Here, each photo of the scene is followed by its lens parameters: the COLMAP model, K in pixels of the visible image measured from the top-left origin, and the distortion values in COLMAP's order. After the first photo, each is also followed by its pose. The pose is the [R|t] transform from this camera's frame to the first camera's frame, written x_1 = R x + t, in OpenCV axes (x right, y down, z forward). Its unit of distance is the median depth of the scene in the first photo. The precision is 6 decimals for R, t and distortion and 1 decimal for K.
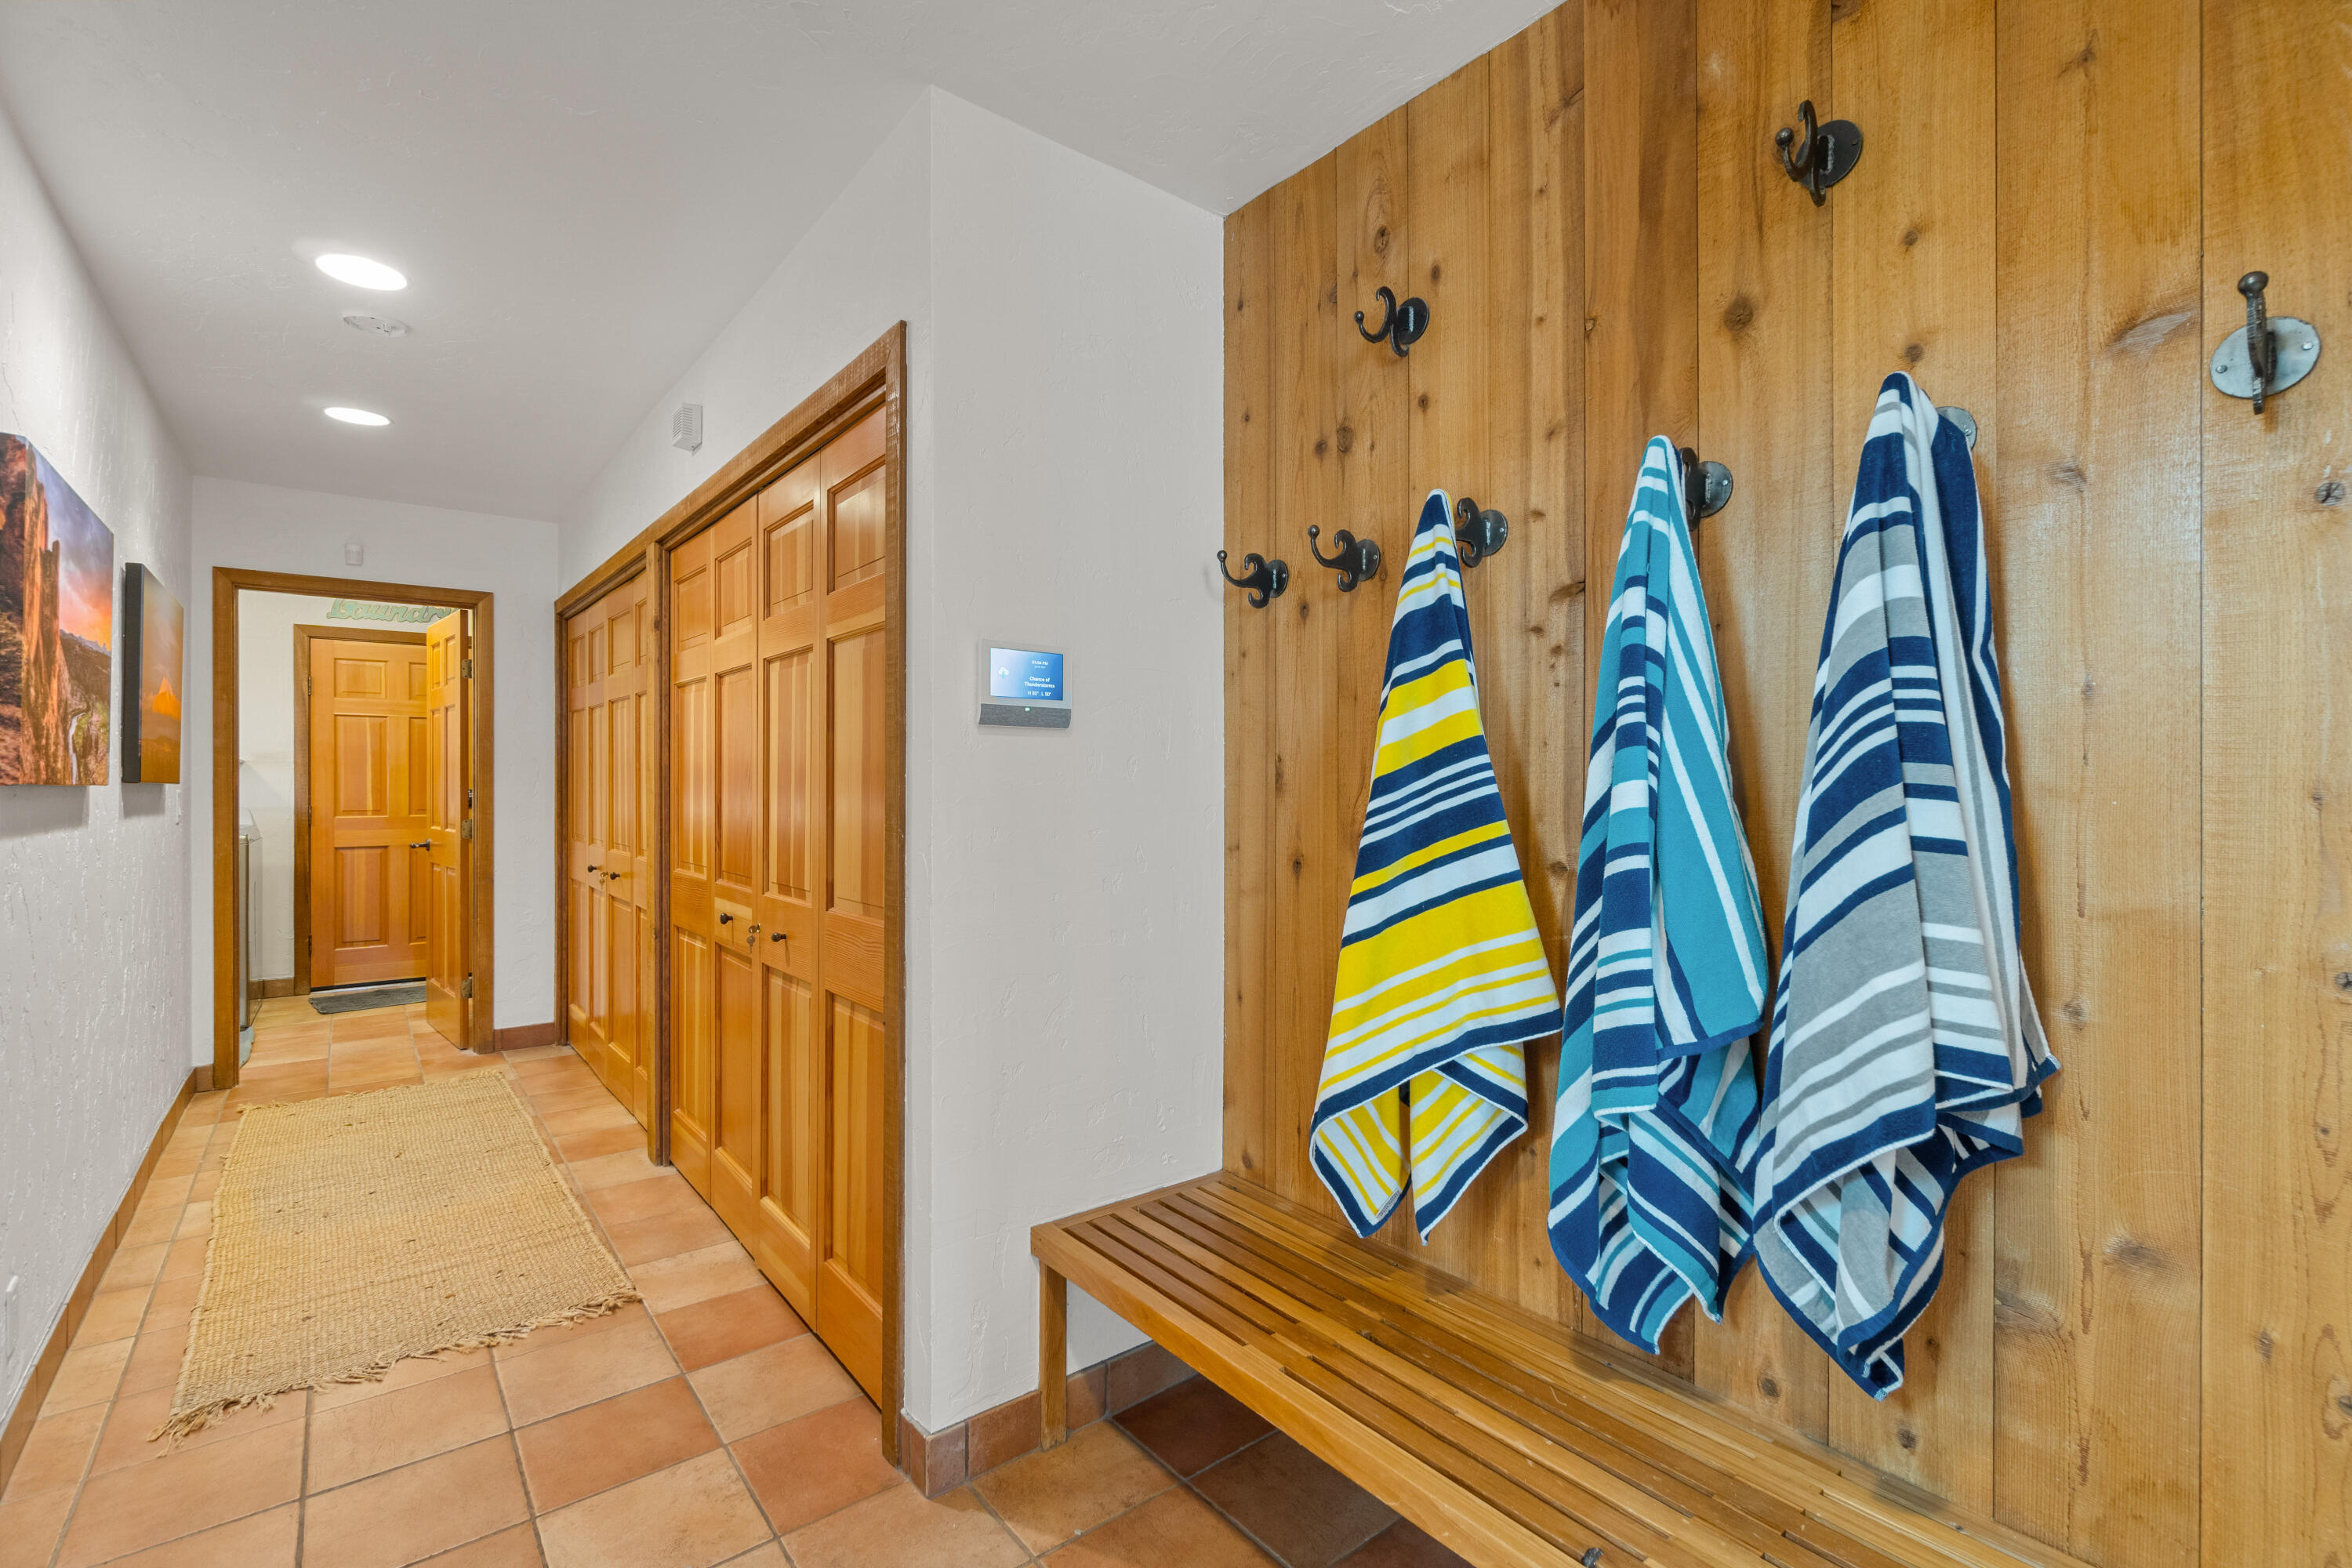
lens RADIAL K [[1021.9, 0, 1174.1], [0, 1021.9, 780.5], [0, 0, 1]] dist [-0.005504, -0.000312]
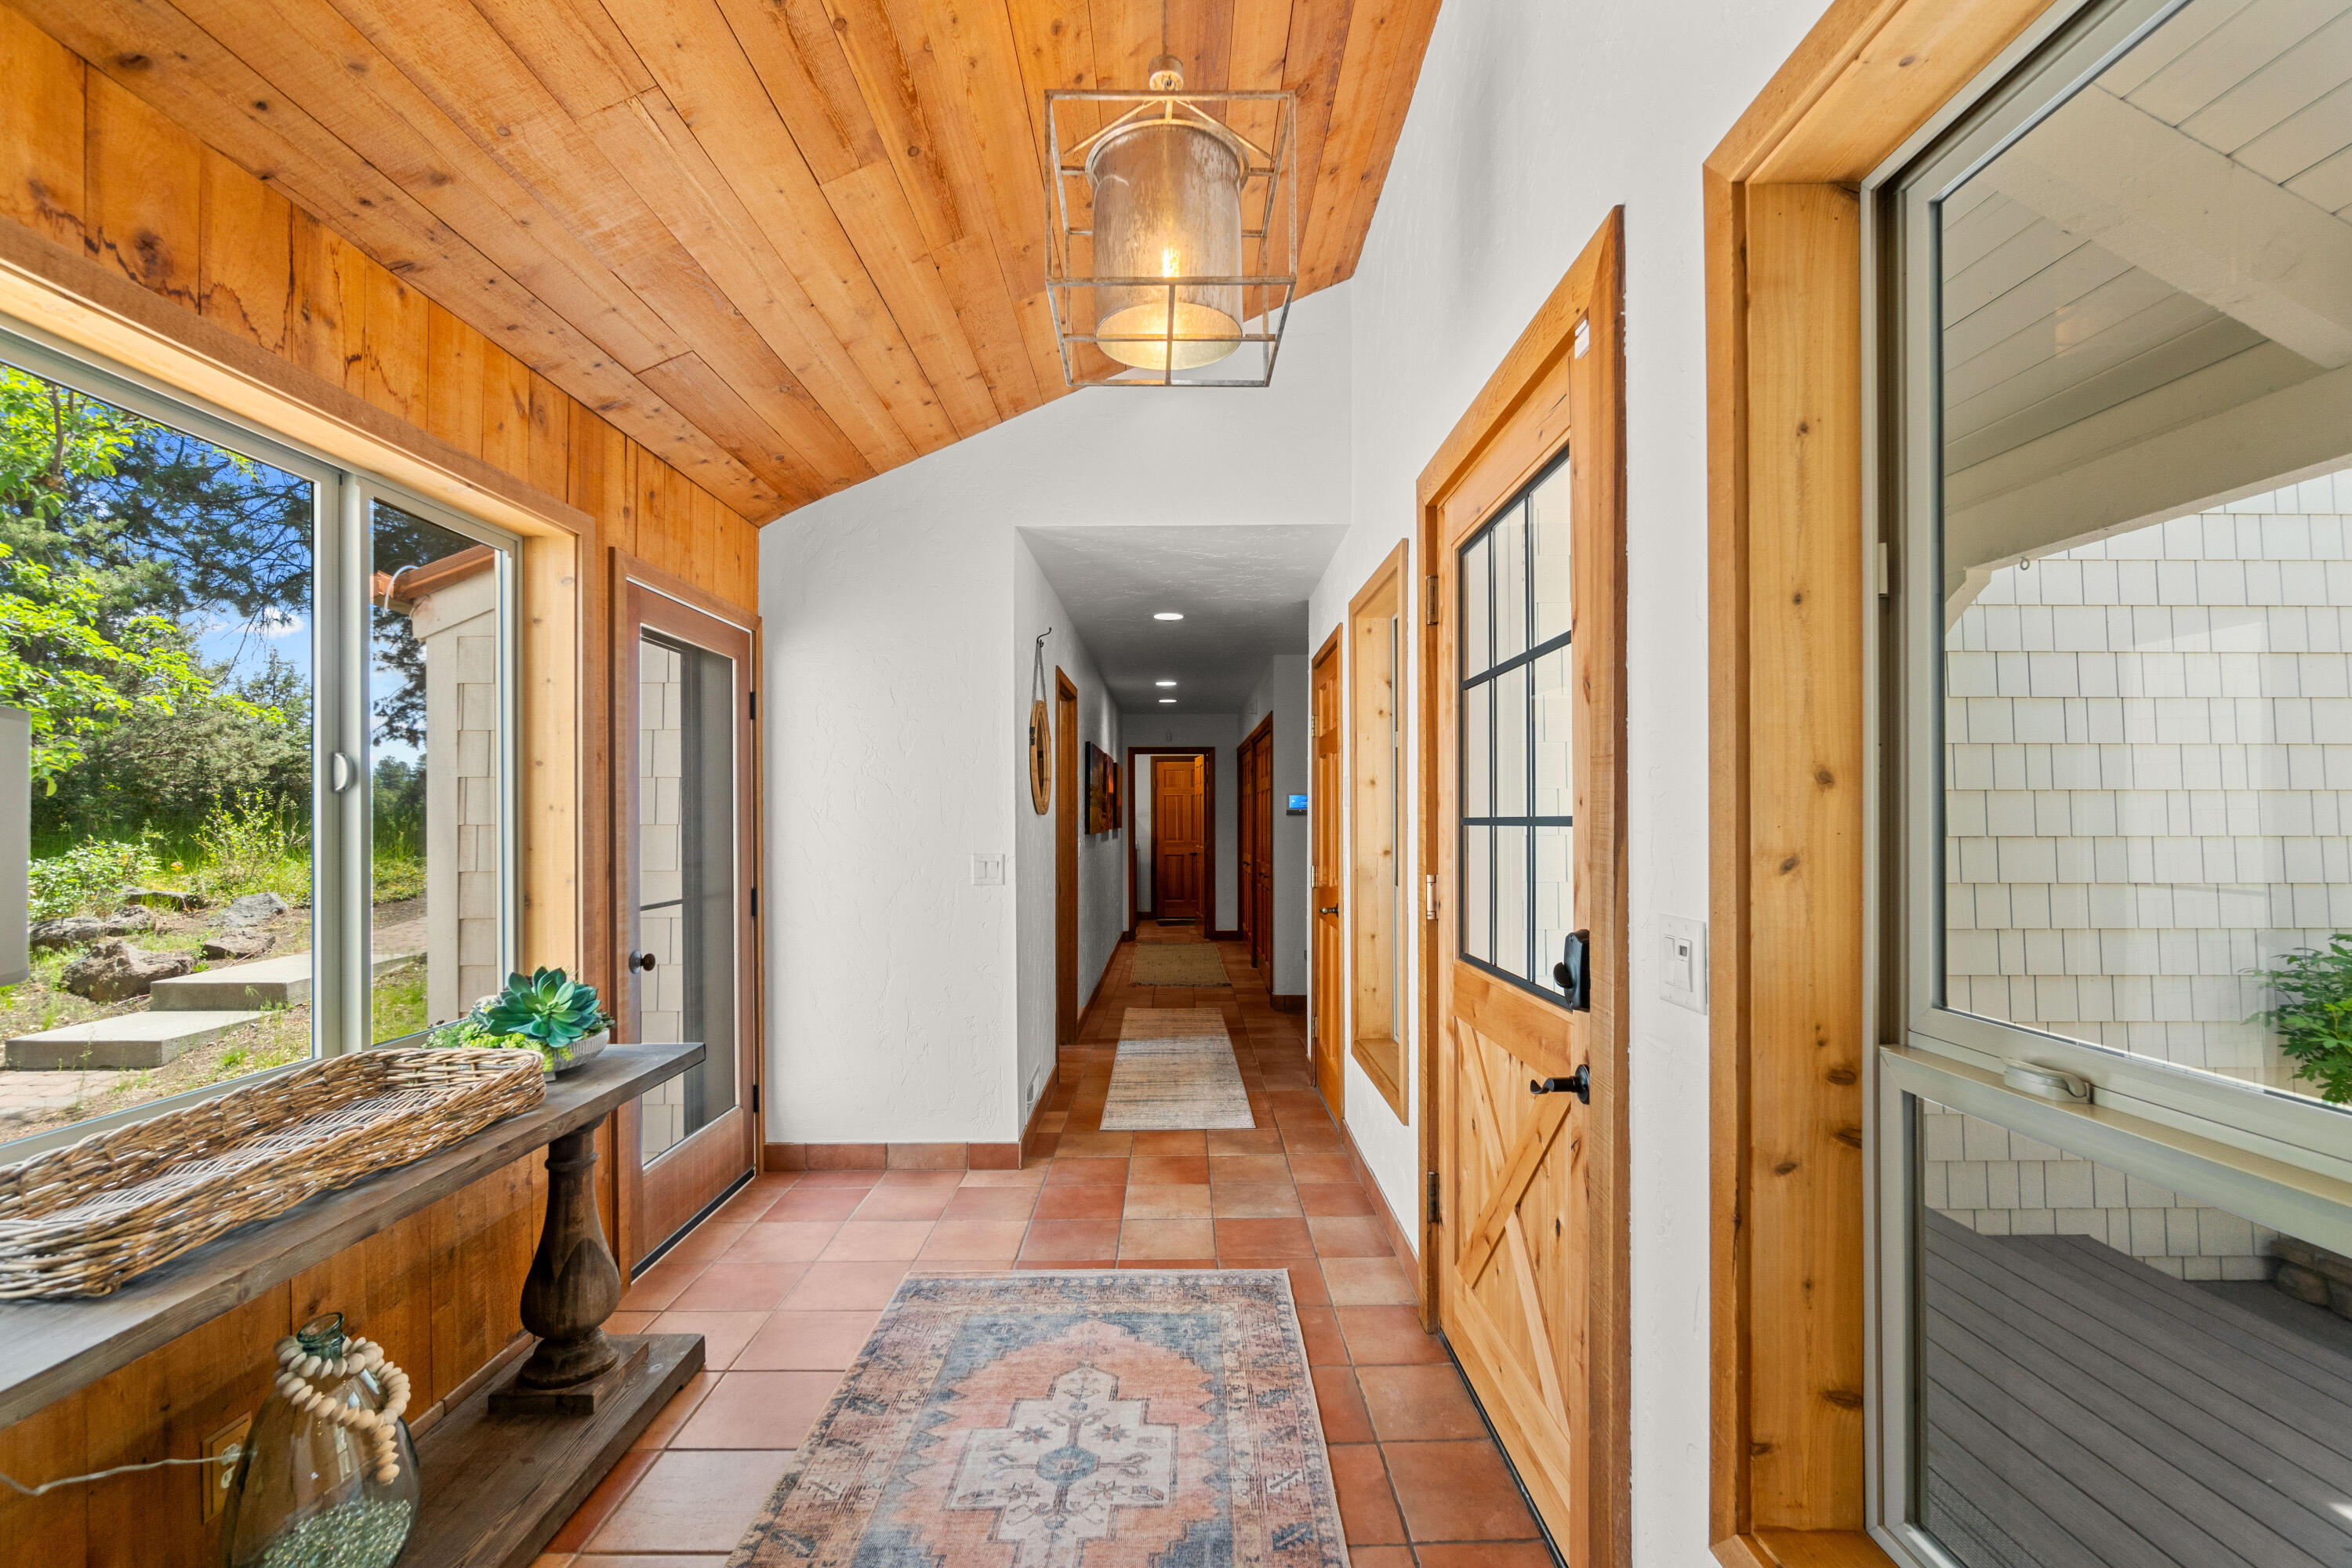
lens RADIAL K [[1021.9, 0, 1181.6], [0, 1021.9, 798.7], [0, 0, 1]] dist [-0.005504, -0.000312]
pose [[0.775922, -0.015949, -0.630627, 0.785626], [0.004225, 0.999789, -0.020087, -0.016798], [0.630815, 0.012921, 0.775826, -0.911885]]
